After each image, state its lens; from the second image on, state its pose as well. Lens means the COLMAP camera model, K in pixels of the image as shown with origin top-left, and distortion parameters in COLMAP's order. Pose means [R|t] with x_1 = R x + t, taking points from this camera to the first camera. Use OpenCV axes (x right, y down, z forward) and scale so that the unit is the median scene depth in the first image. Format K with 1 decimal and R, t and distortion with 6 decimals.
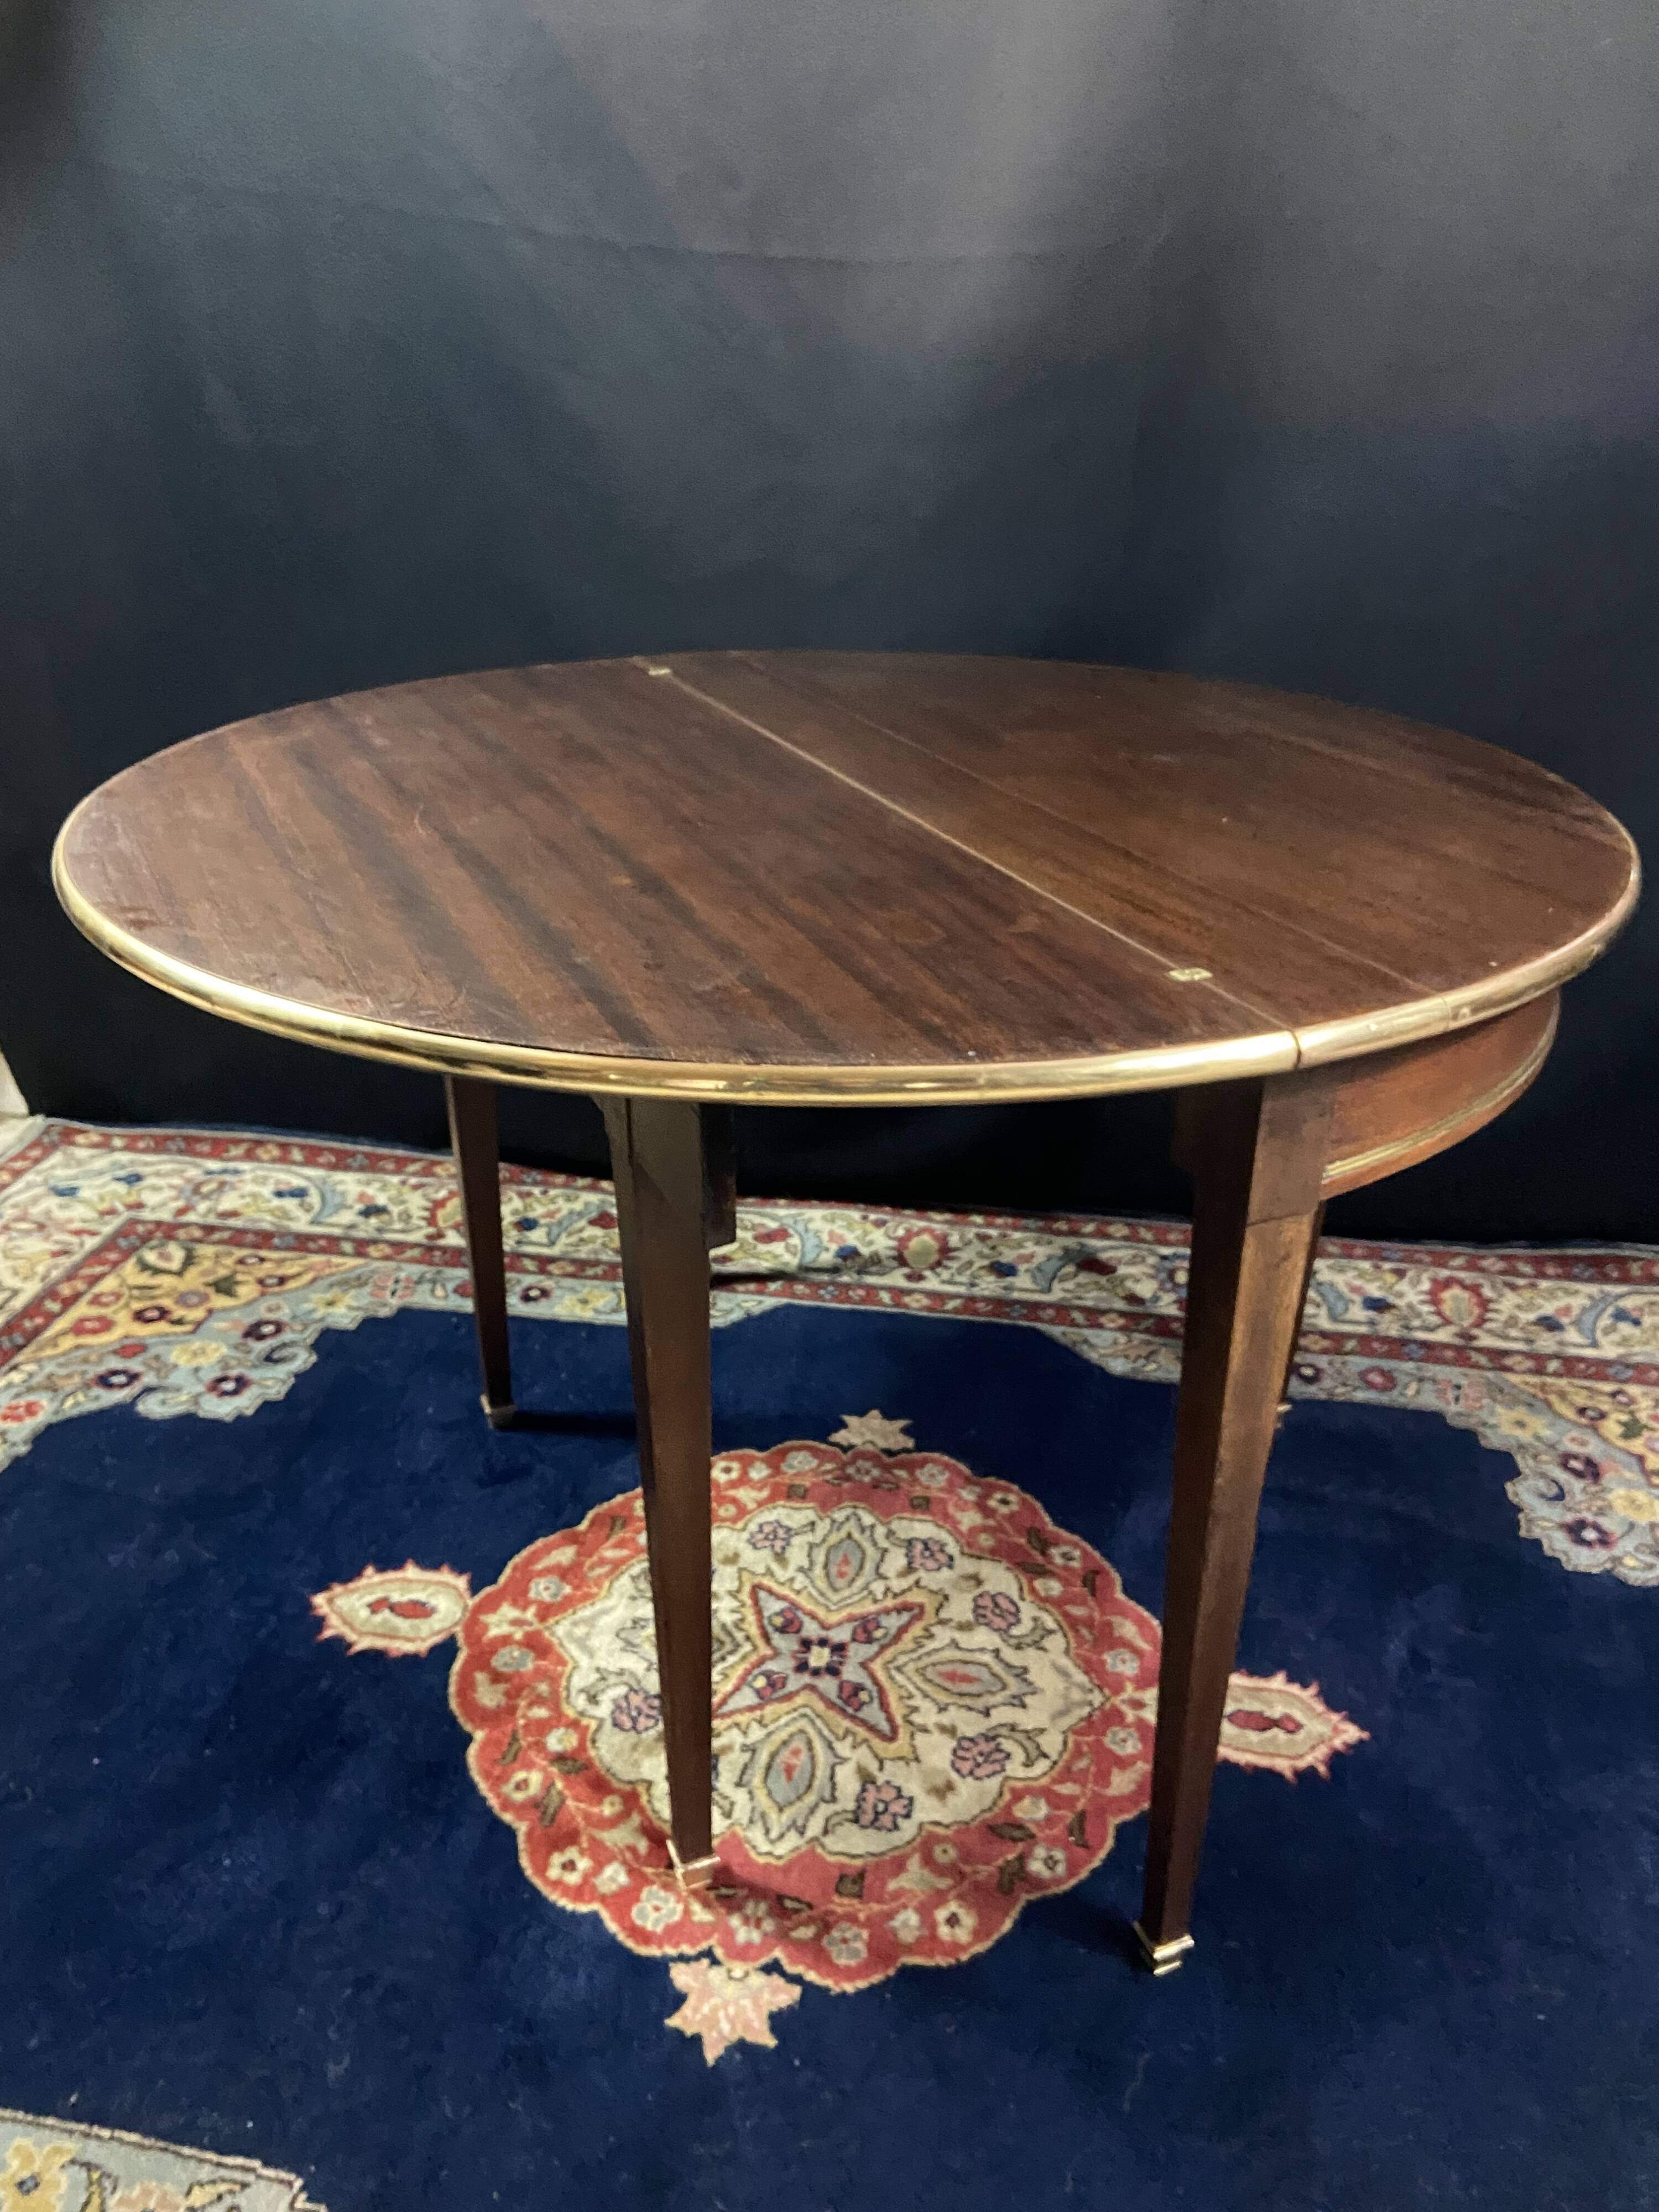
lens RADIAL K [[1675.9, 0, 834.3], [0, 1675.9, 1140.4], [0, 0, 1]] dist [0.124694, -0.167108]
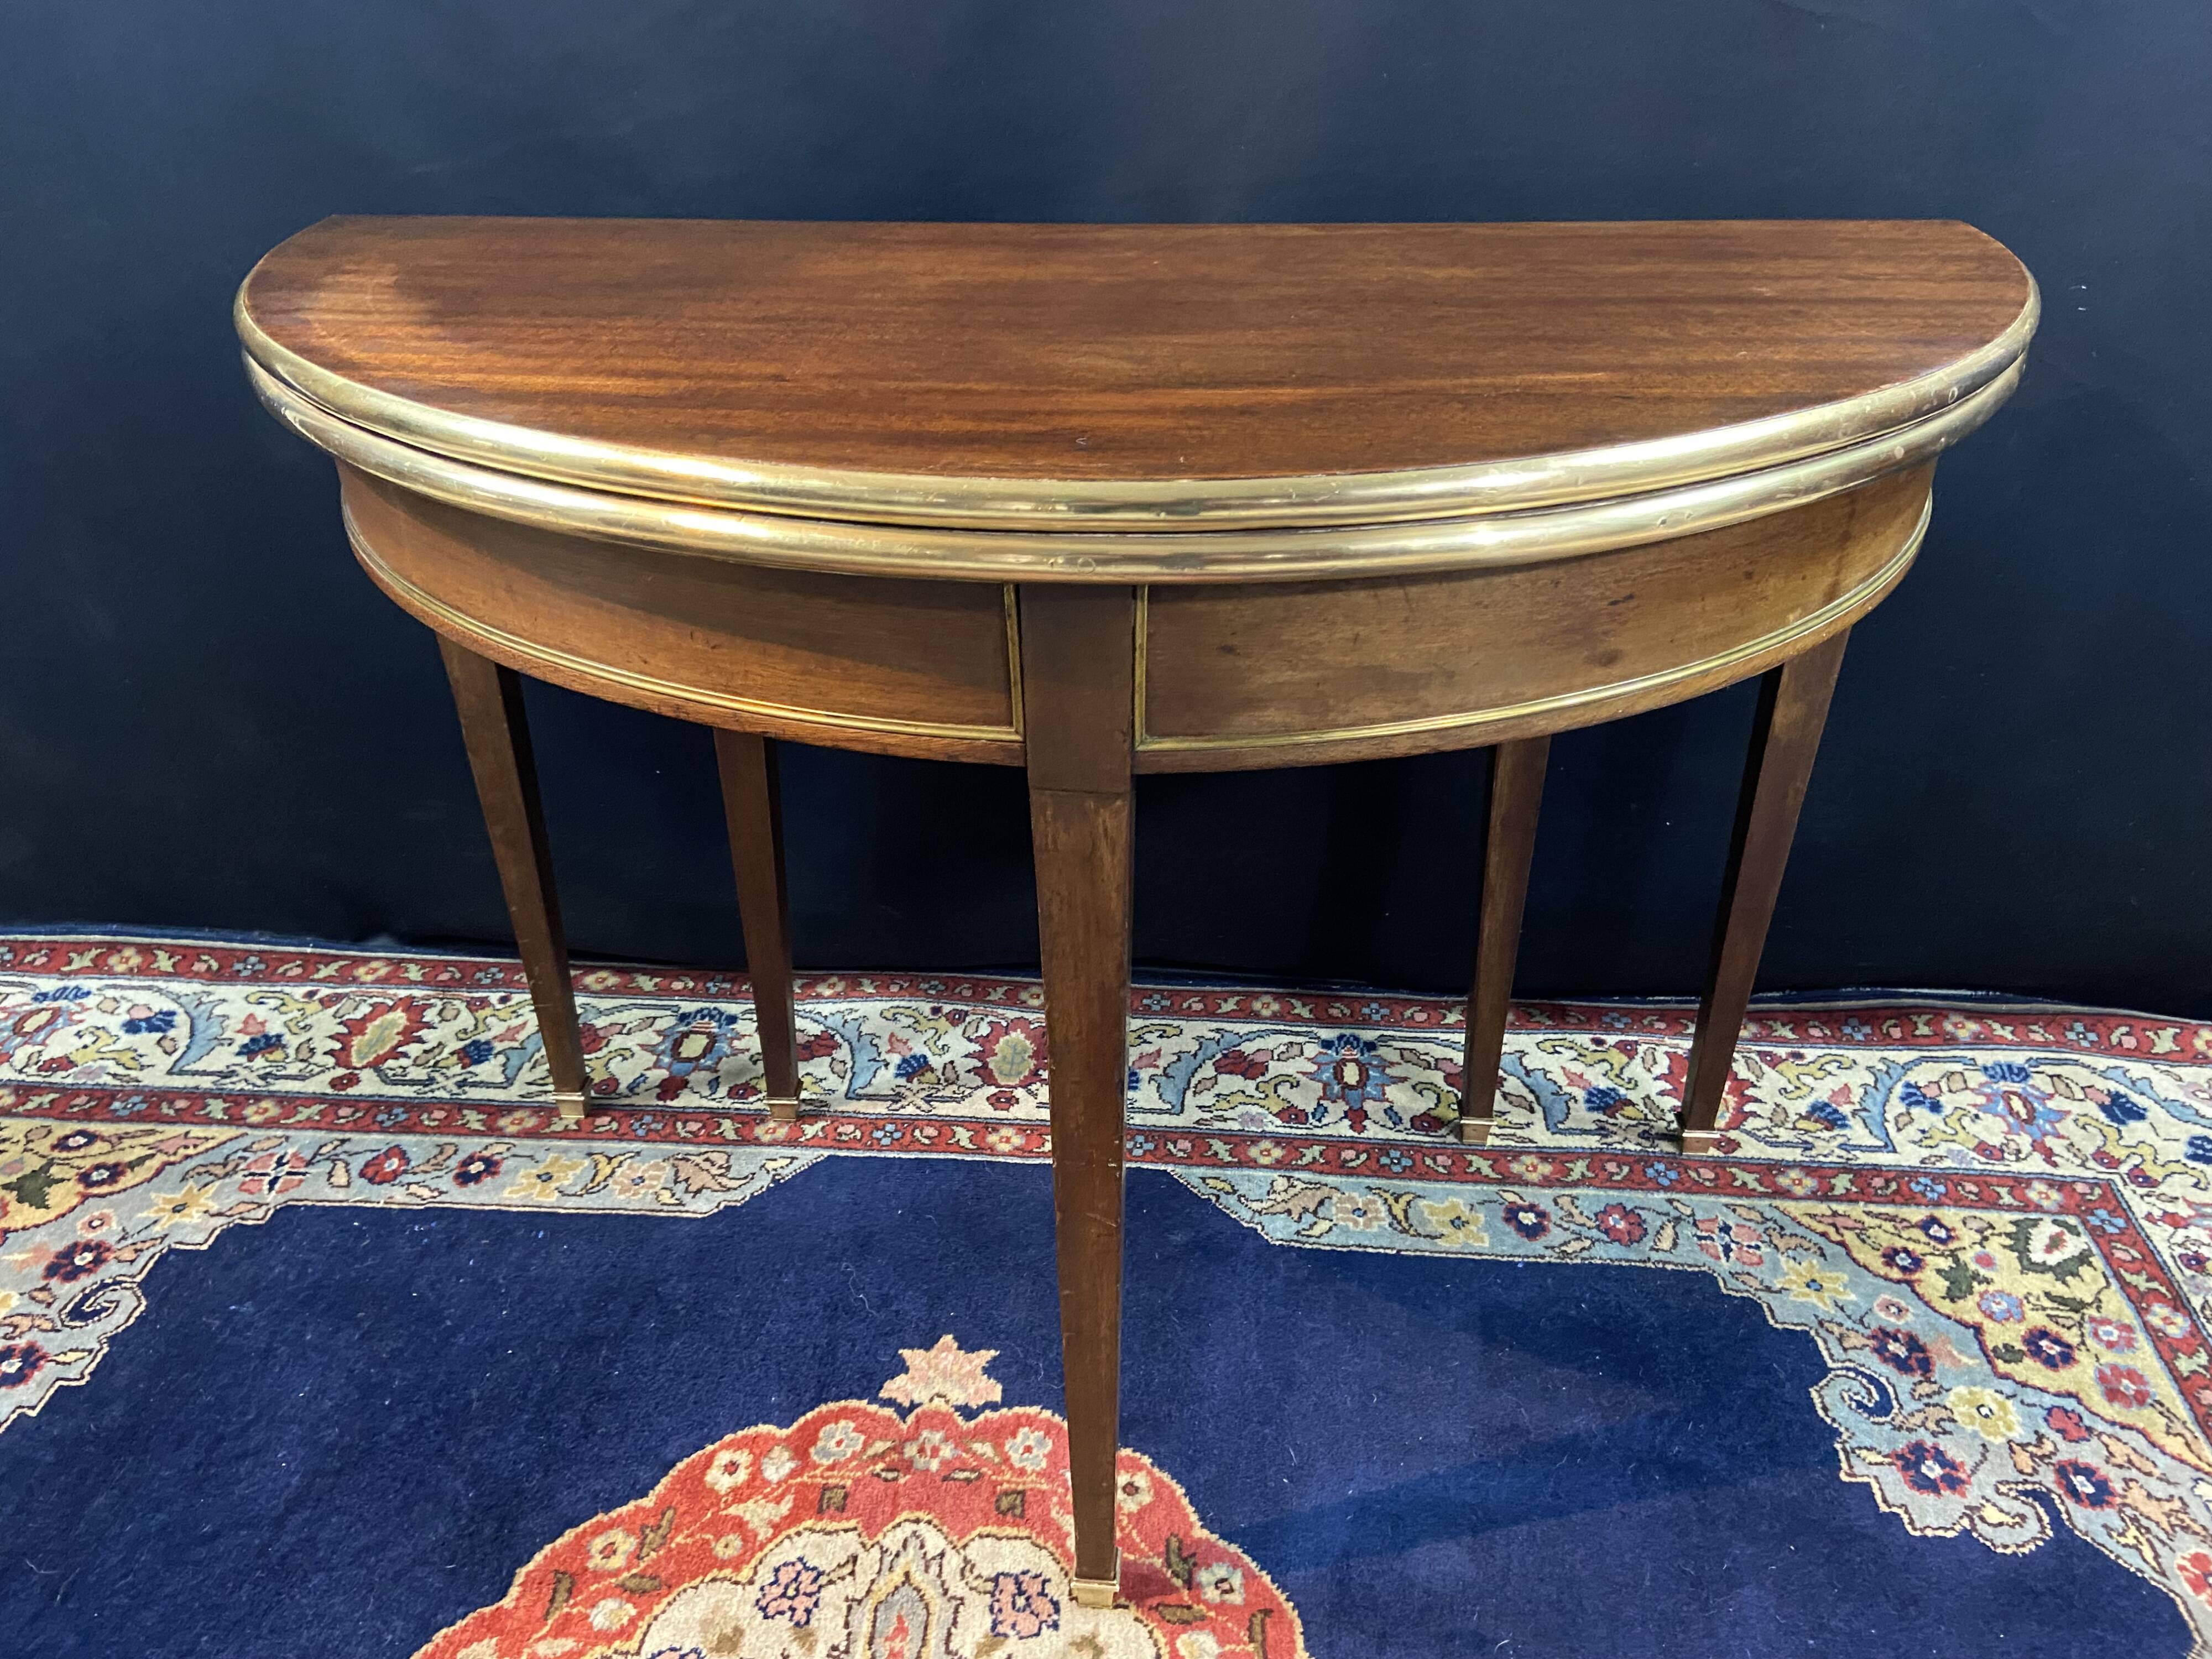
lens RADIAL K [[1675.9, 0, 1089.1], [0, 1675.9, 847.5], [0, 0, 1]] dist [0.124694, -0.167108]
pose [[0.995856, -0.058993, 0.069208, 0.046881], [0.053854, 0.995810, 0.073911, -0.096816], [-0.073278, -0.069878, 0.994860, 0.295451]]
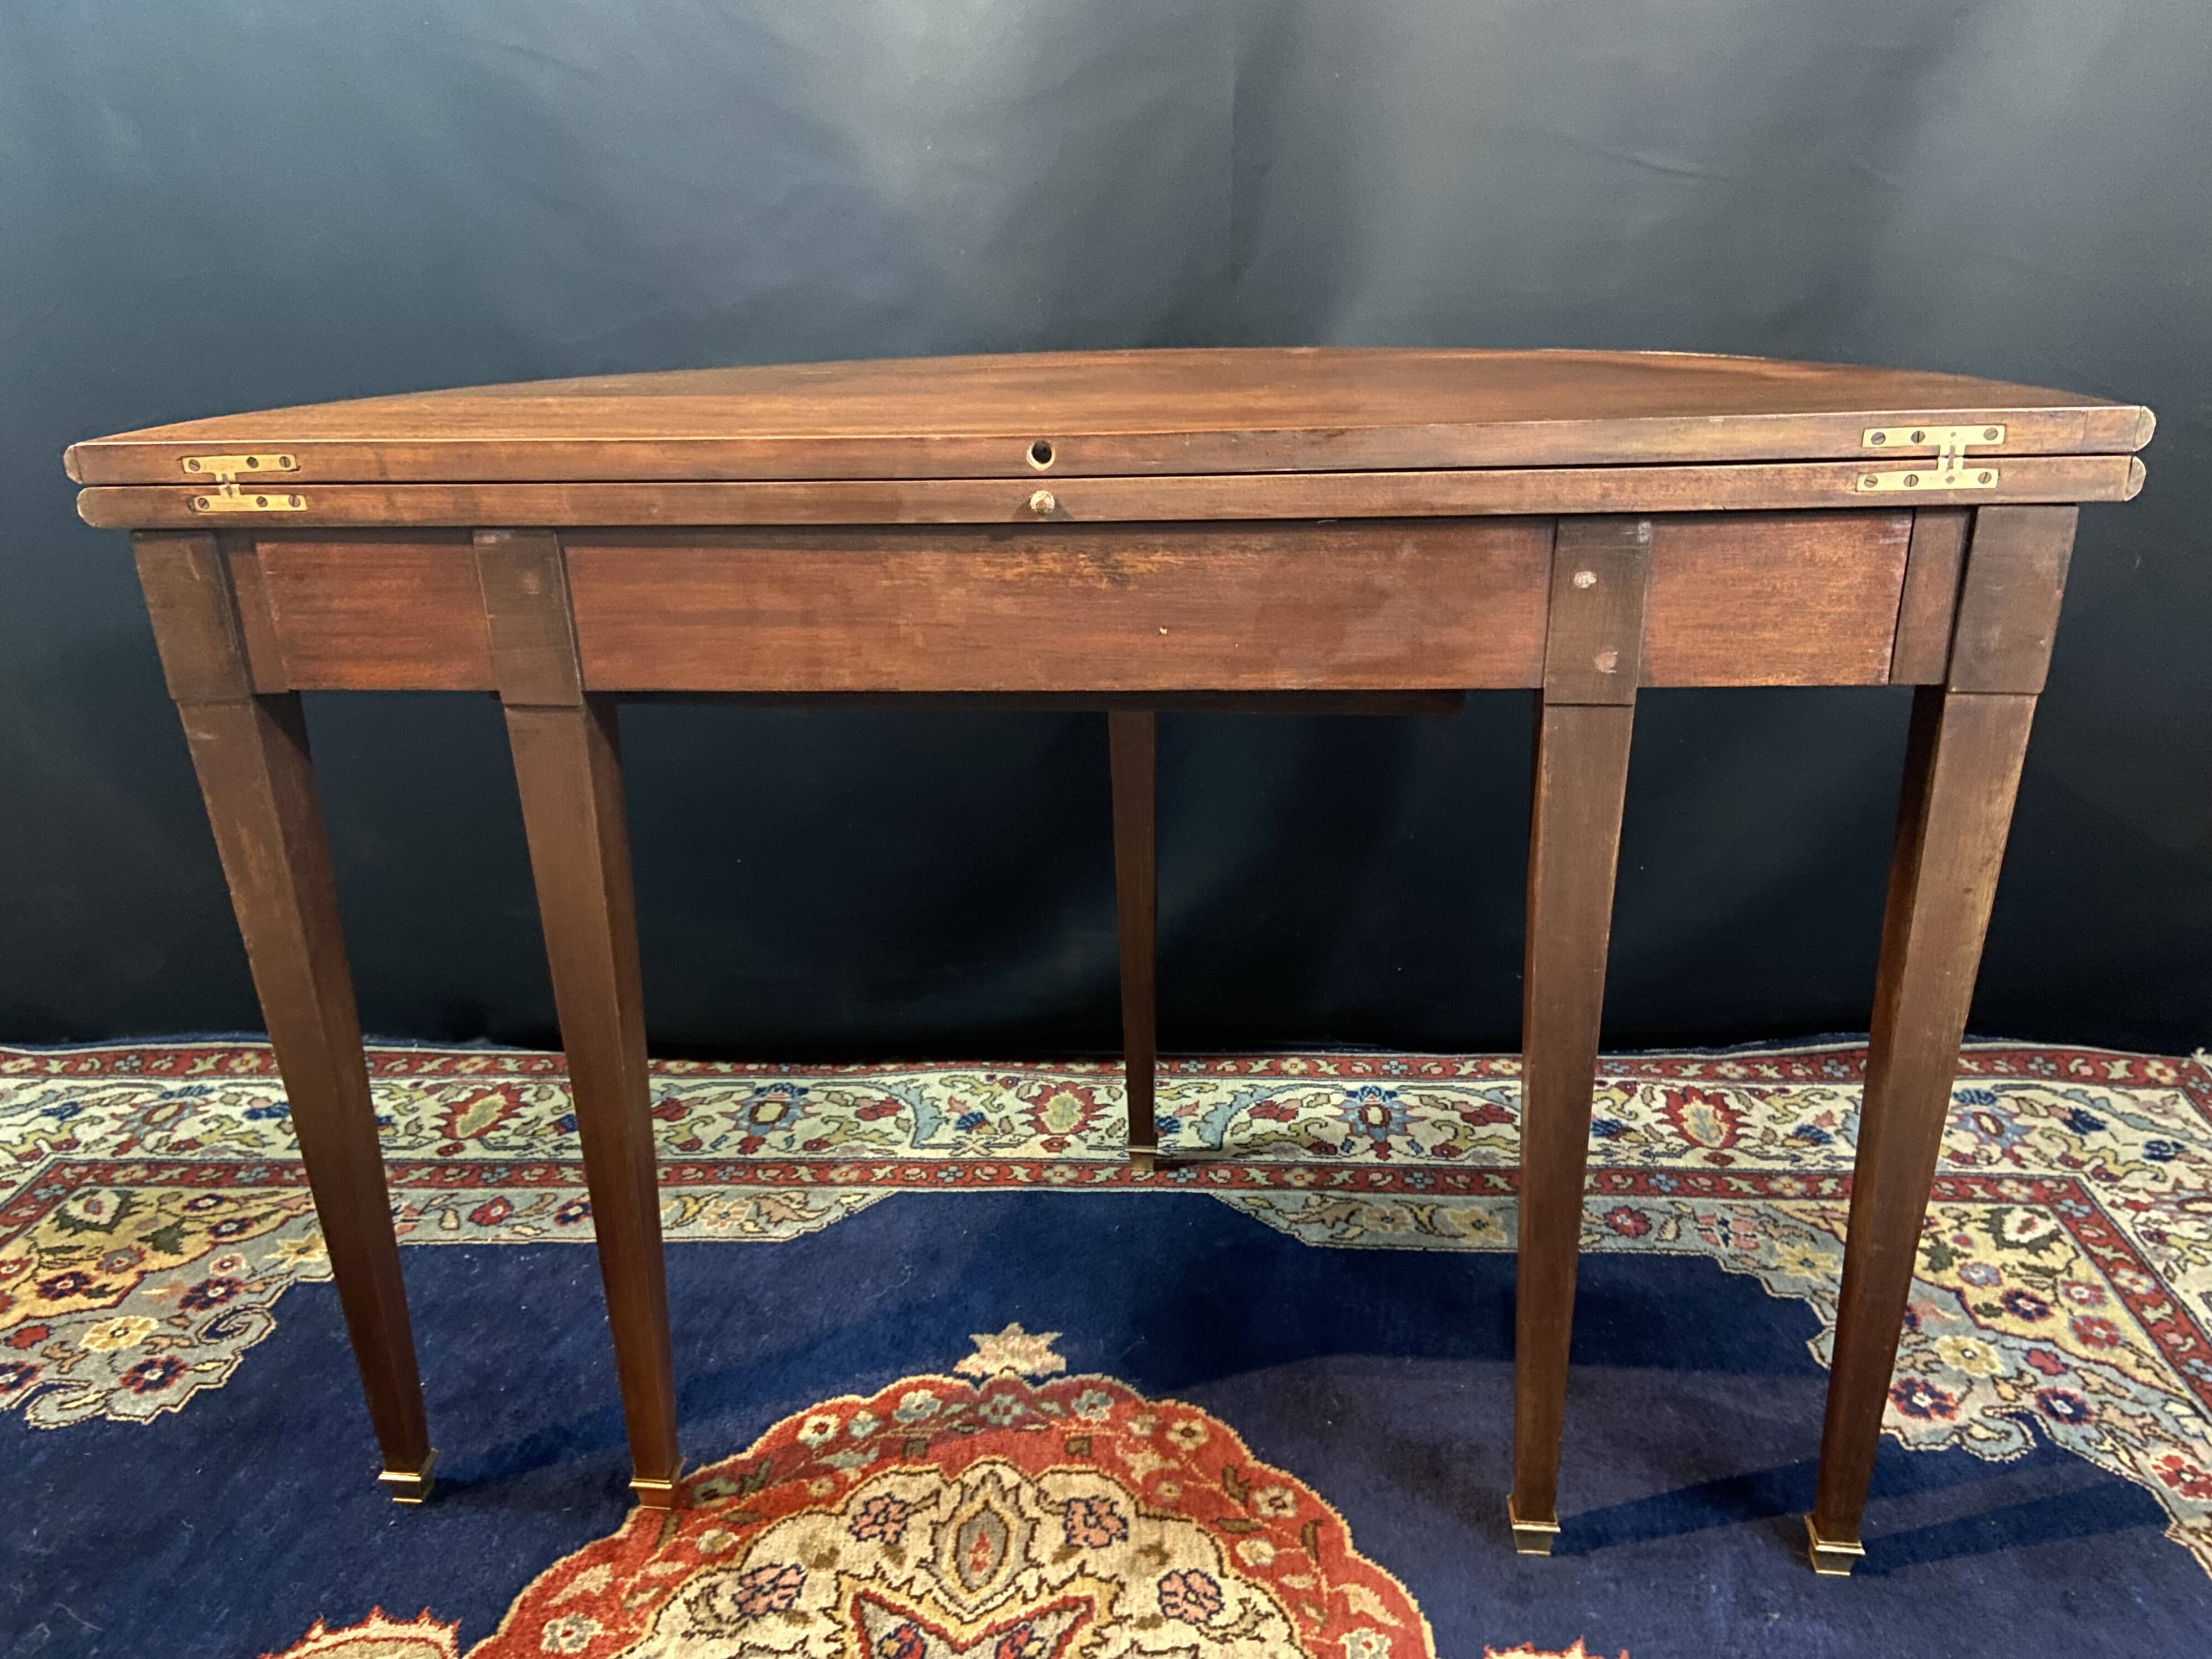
lens RADIAL K [[1675.9, 0, 1107.5], [0, 1675.9, 832.7], [0, 0, 1]] dist [0.124694, -0.167108]
pose [[0.994041, -0.074307, 0.079753, 0.021769], [0.082131, 0.991615, -0.099775, 0.017045], [-0.071670, 0.105731, 0.991809, 0.196551]]
